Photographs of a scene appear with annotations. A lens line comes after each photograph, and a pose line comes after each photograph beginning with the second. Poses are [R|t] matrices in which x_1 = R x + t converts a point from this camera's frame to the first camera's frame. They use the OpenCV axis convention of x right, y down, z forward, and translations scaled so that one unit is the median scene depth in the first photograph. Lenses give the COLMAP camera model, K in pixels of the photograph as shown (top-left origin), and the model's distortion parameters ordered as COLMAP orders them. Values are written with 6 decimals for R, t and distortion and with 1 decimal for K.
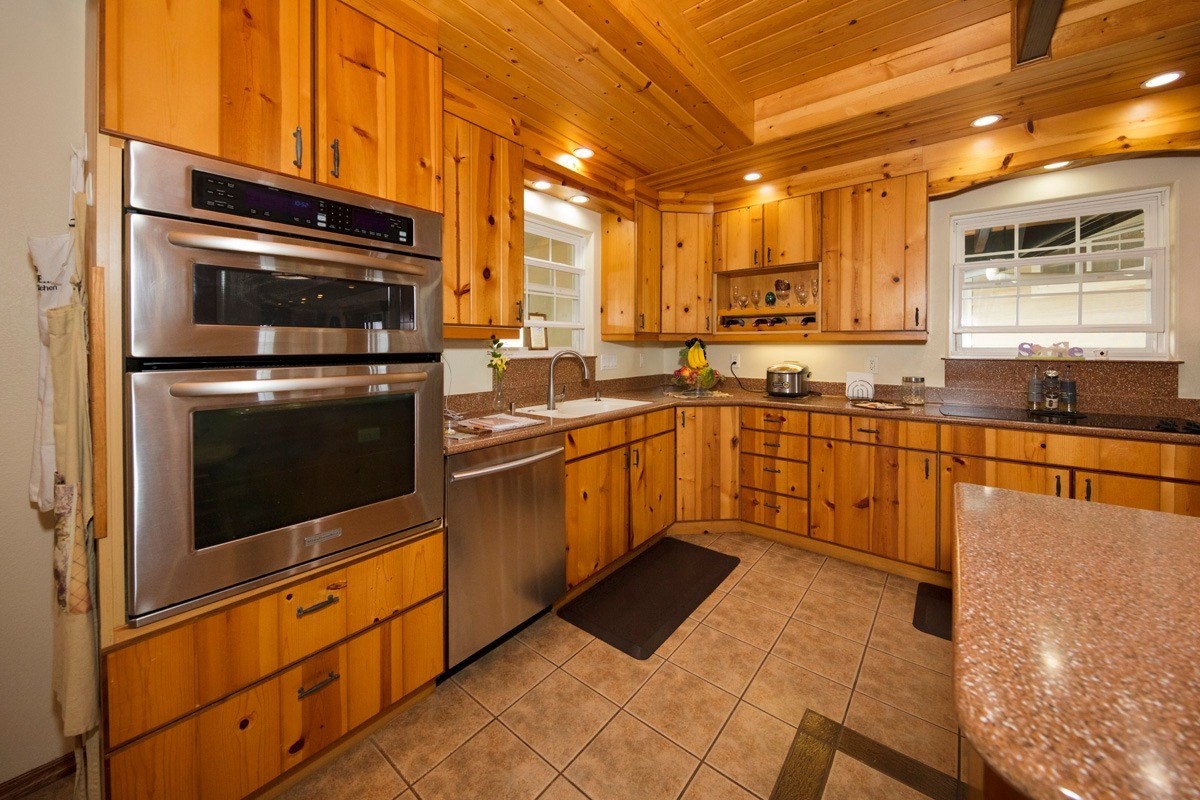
lens RADIAL K [[442.3, 0, 602.0], [0, 442.3, 345.7], [0, 0, 1]] dist [-0.001086, -0.000176]
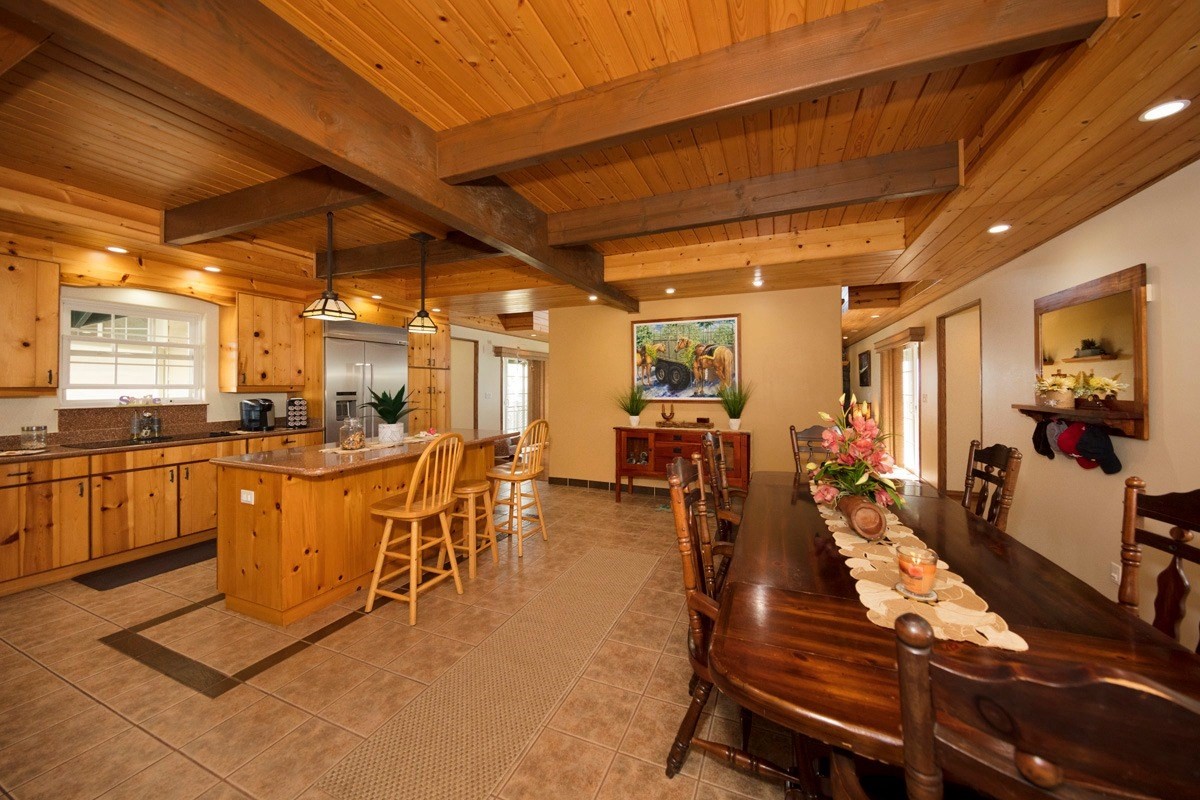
lens RADIAL K [[411.4, 0, 604.4], [0, 411.4, 384.6], [0, 0, 1]] dist [0.000050, 0.000010]
pose [[-0.276166, 0.003964, 0.961102, -0.904172], [0.007179, 0.999972, -0.002061, -0.031987], [-0.961083, 0.006331, -0.276187, -0.198883]]
